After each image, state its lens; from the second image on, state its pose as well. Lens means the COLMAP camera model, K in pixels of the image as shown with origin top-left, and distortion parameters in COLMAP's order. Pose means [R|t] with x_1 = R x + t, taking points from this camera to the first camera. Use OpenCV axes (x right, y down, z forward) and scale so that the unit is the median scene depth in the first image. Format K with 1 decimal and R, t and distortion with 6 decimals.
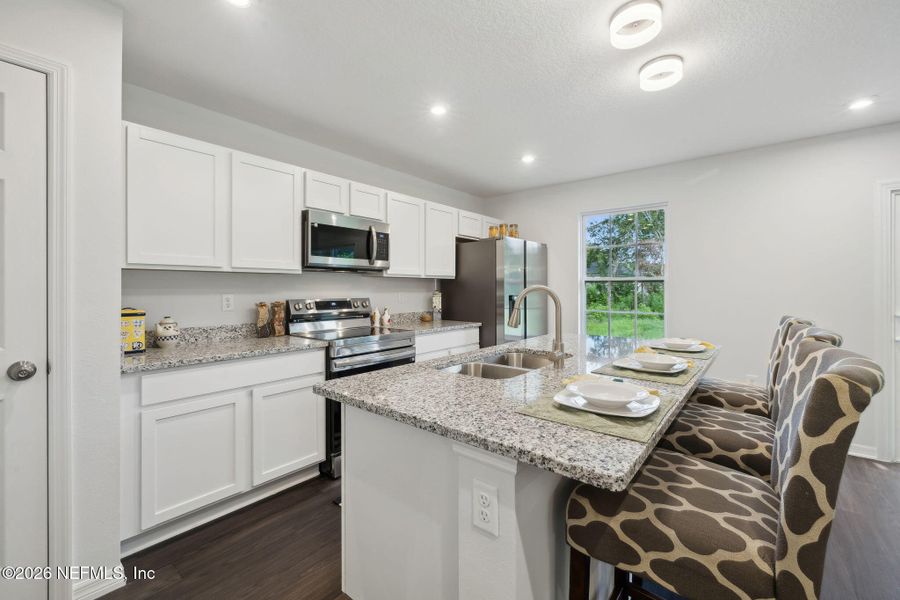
lens RADIAL K [[378.0, 0, 451.3], [0, 378.0, 290.7], [0, 0, 1]] dist [0.001908, -0.000019]
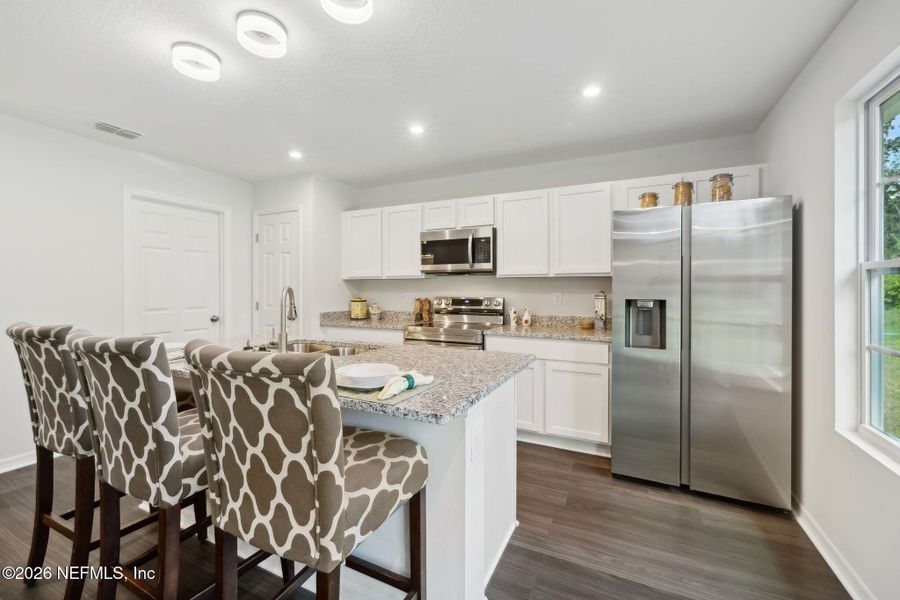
lens RADIAL K [[378.0, 0, 454.8], [0, 378.0, 294.3], [0, 0, 1]] dist [0.001908, -0.000019]
pose [[0.244757, 0.006017, -0.969566, 0.844815], [-0.011618, 0.999927, 0.003273, 0.007436], [0.969515, 0.010463, 0.244809, 0.655532]]
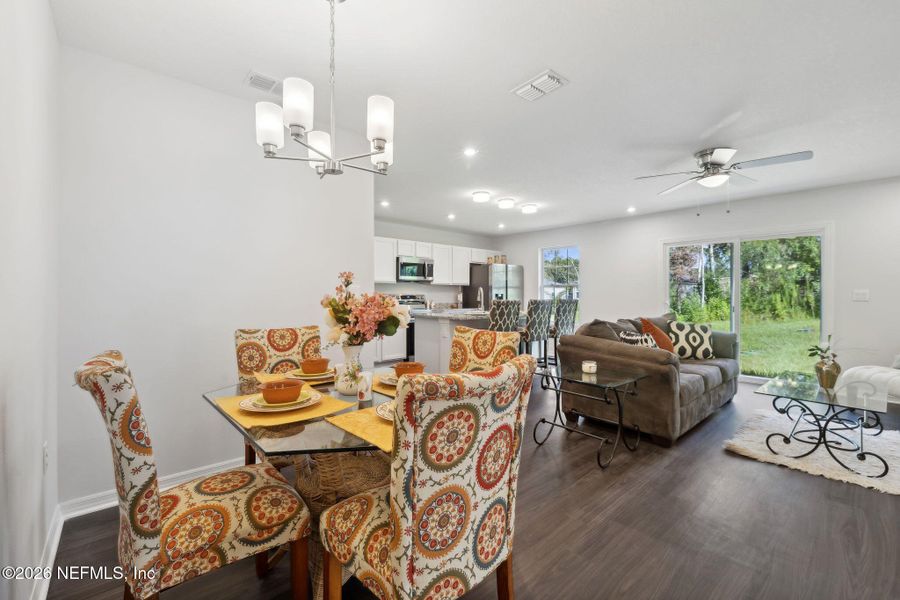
lens RADIAL K [[378.0, 0, 452.0], [0, 378.0, 297.6], [0, 0, 1]] dist [0.001908, -0.000019]
pose [[0.988619, 0.000463, -0.150437, 0.263573], [-0.000883, 0.999996, -0.002727, 0.043595], [0.150435, 0.002829, 0.988616, -1.108149]]
